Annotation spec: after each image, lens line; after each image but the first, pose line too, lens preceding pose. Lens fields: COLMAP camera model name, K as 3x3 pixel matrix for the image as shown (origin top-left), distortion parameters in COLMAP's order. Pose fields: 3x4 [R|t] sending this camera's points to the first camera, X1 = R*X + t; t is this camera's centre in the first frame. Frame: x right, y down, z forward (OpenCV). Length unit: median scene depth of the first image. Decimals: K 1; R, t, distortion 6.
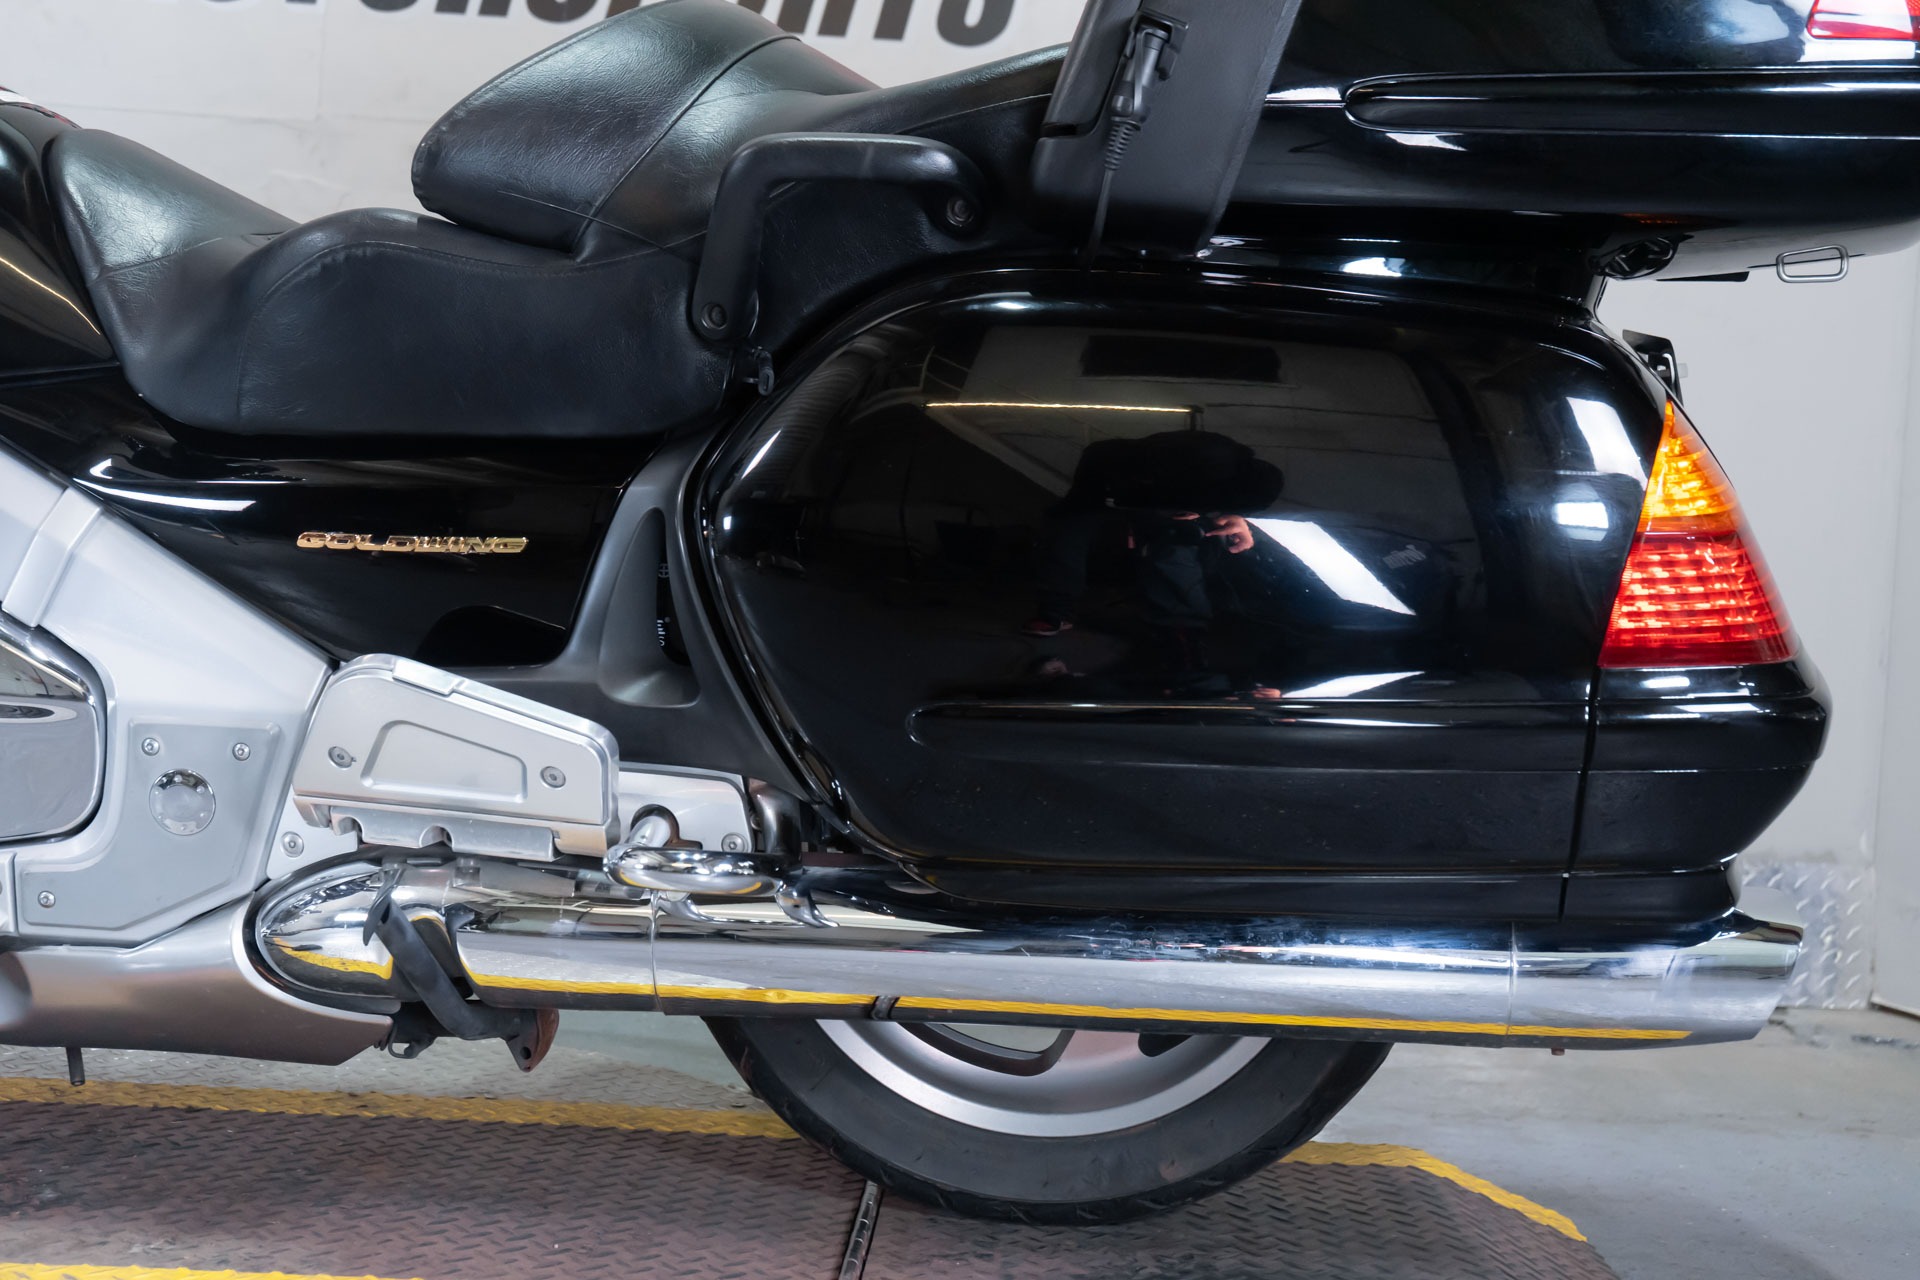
lens RADIAL K [[2476.5, 0, 962.2], [0, 2476.5, 642.2], [0, 0, 1]] dist [0.037639, 0.000000]
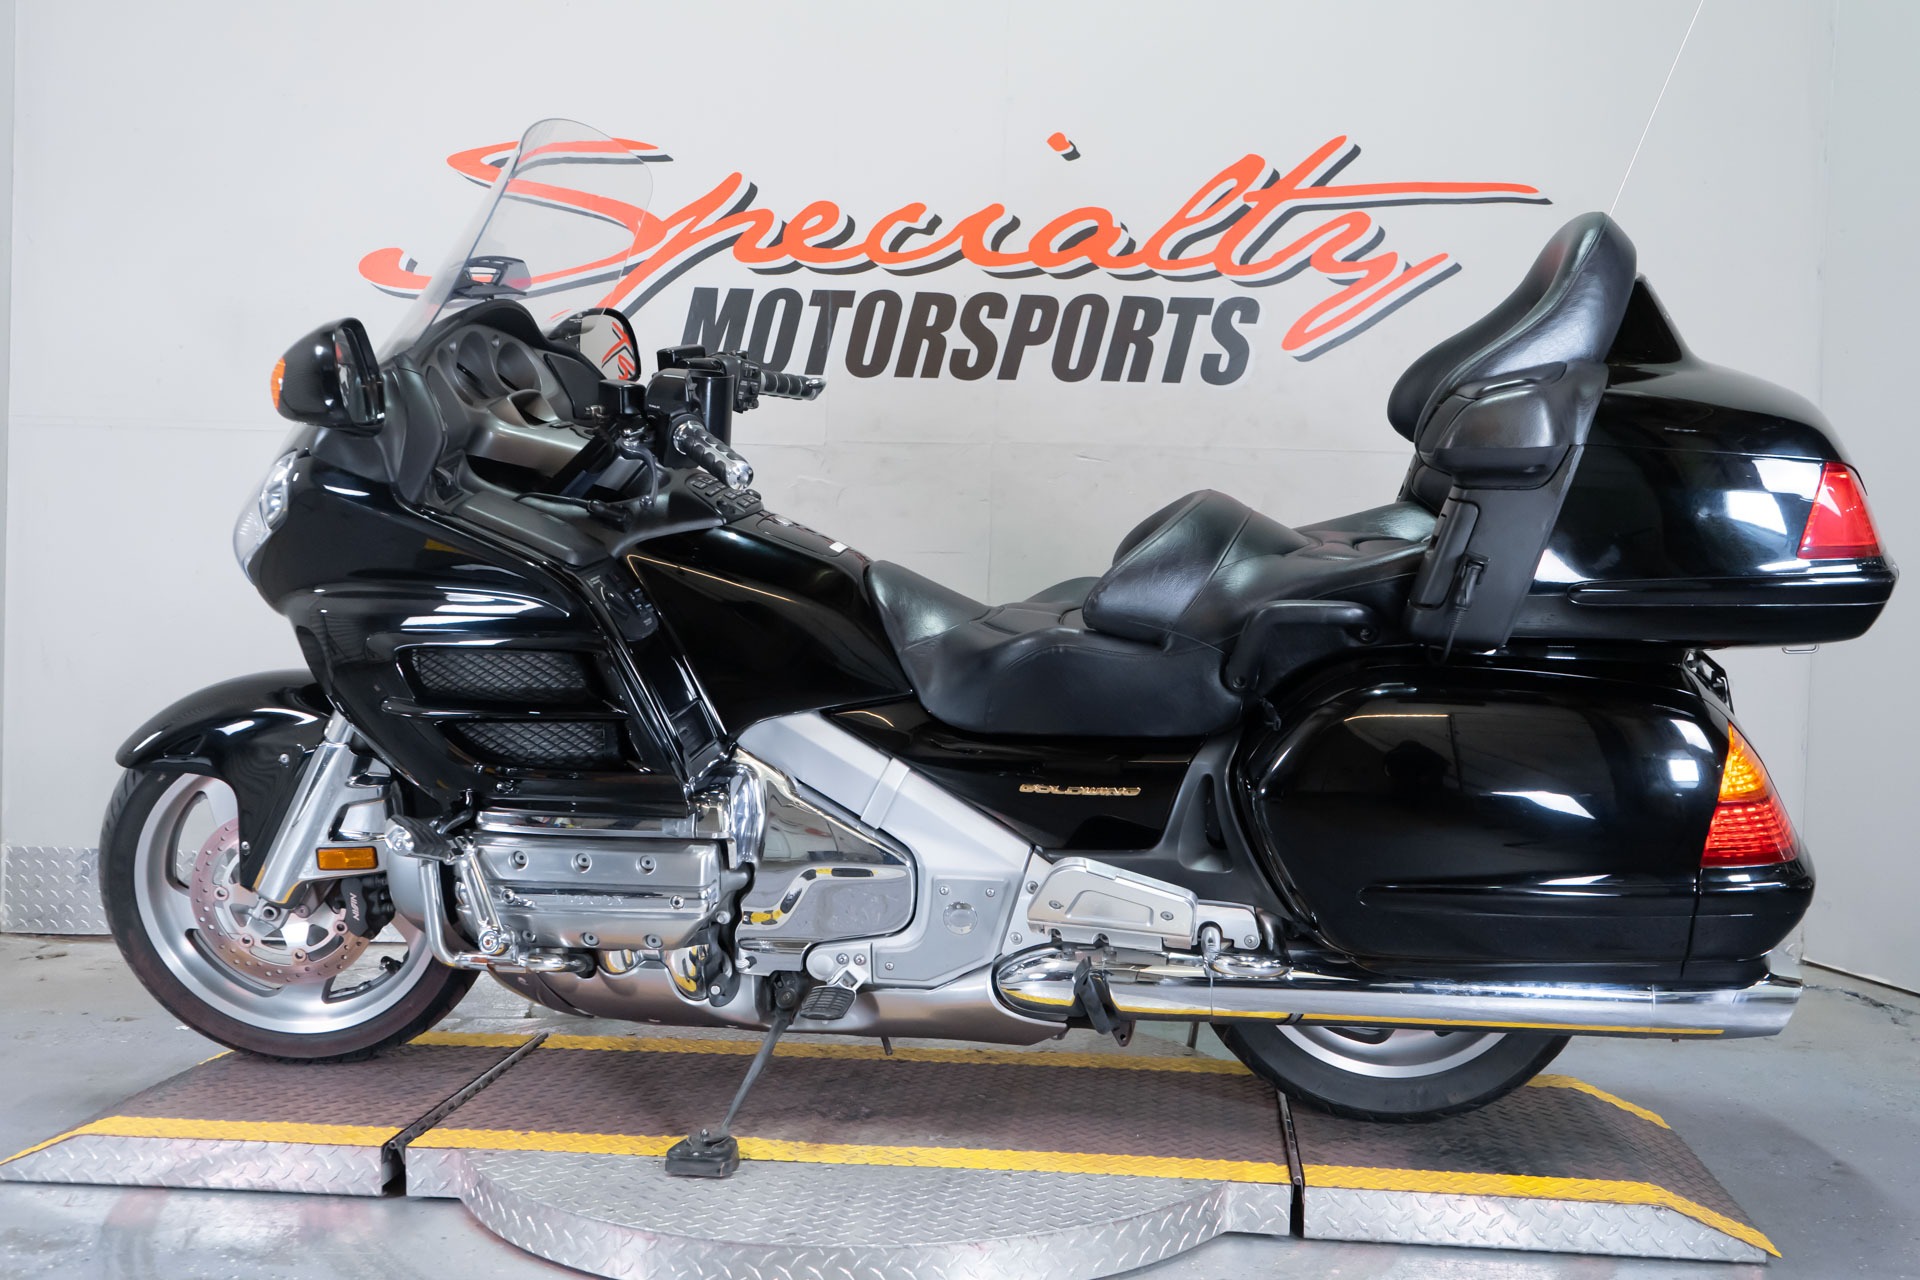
lens RADIAL K [[1903.4, 0, 959.0], [0, 1903.4, 636.5], [0, 0, 1]] dist [0.019794, 0.000000]
pose [[0.998584, -0.022941, -0.048000, -0.241604], [0.022988, 0.999736, 0.000431, -0.165902], [0.047977, -0.001534, 0.998847, -0.537897]]
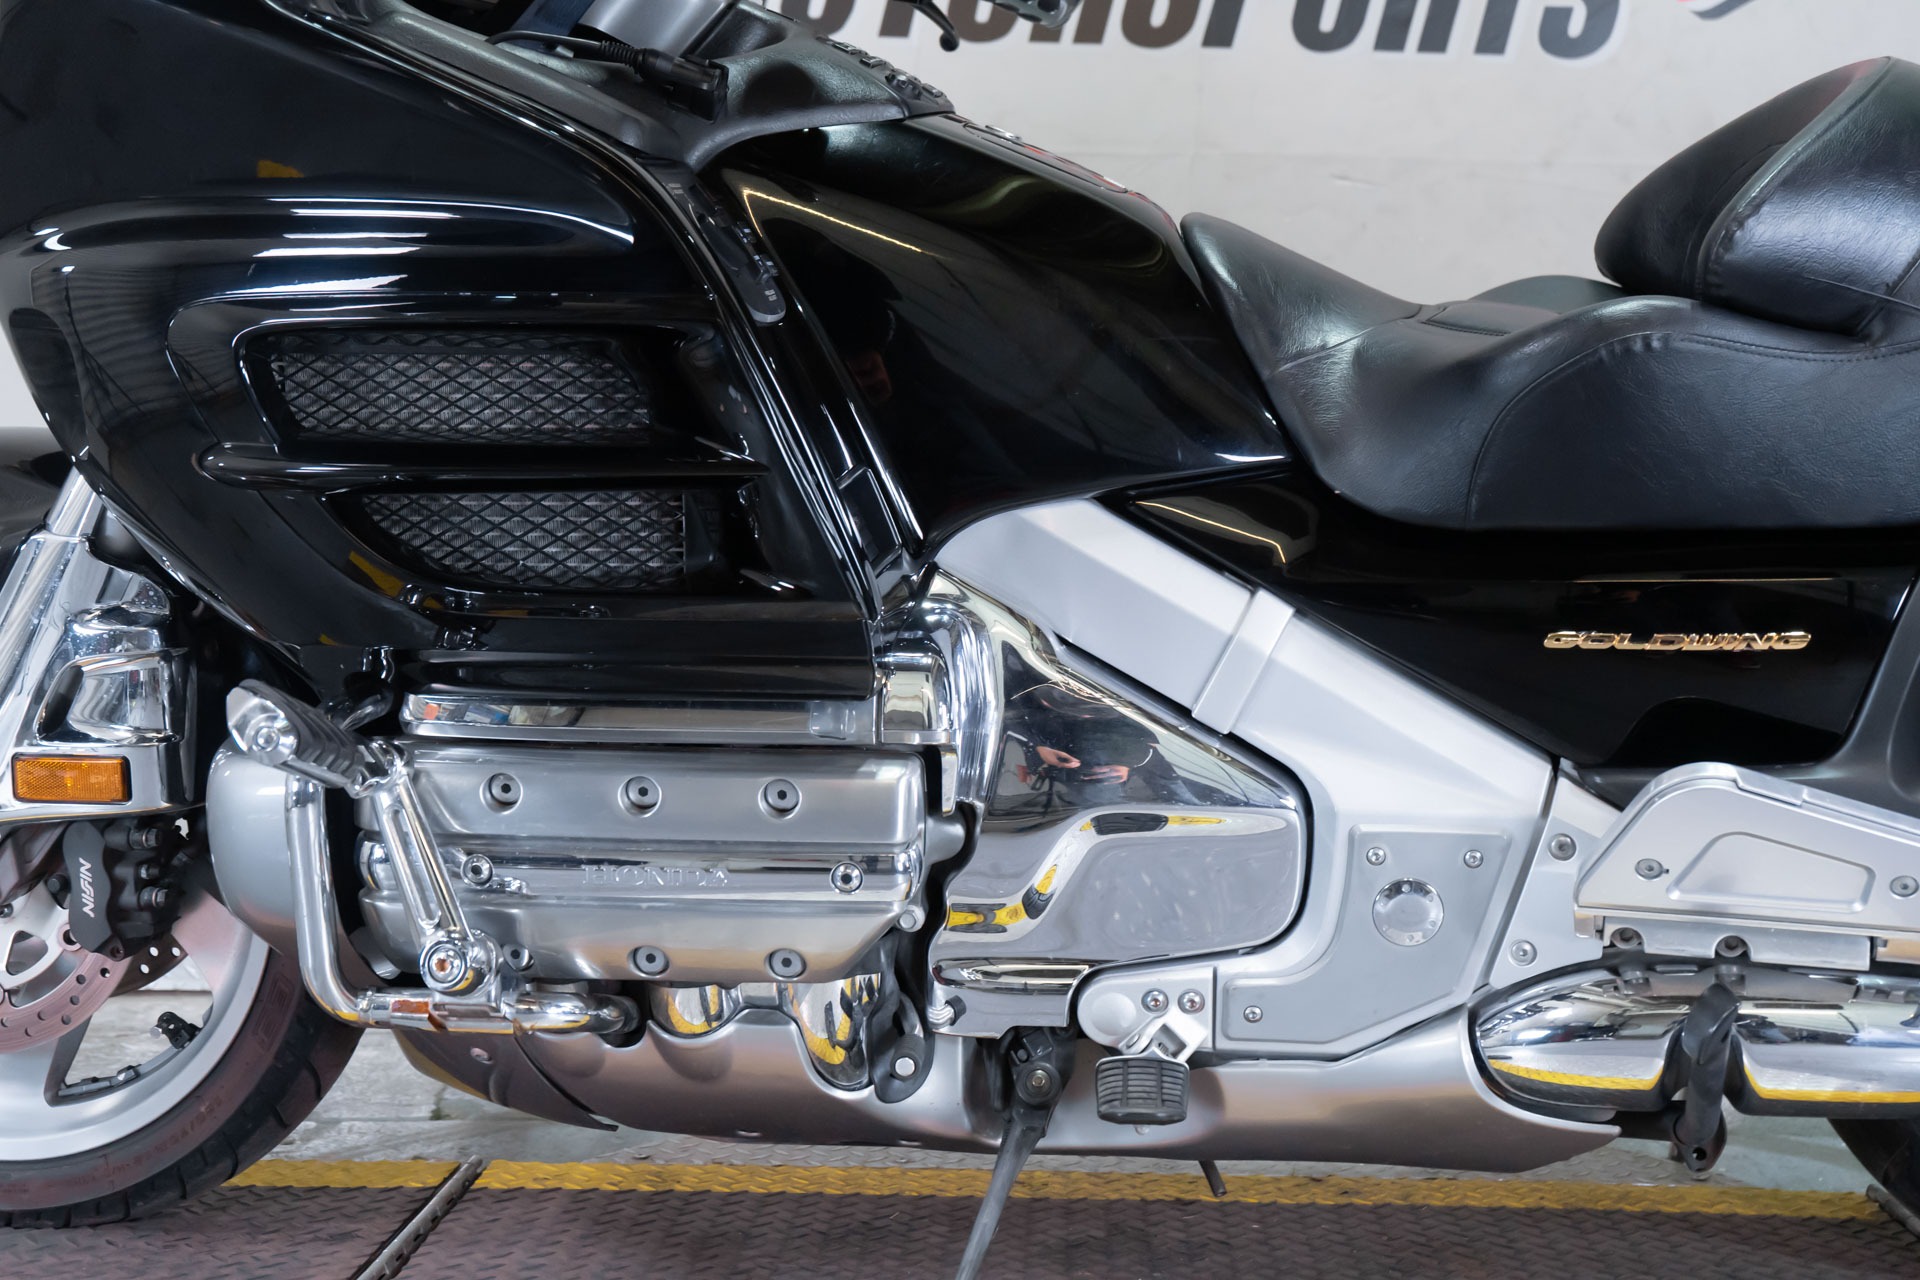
lens RADIAL K [[2476.5, 0, 989.5], [0, 2476.5, 632.8], [0, 0, 1]] dist [0.037639, 0.000000]
pose [[0.999547, -0.023302, 0.019057, -0.505050], [0.023374, 0.999720, -0.003550, -0.046048], [-0.018969, 0.003994, 0.999812, 0.034320]]
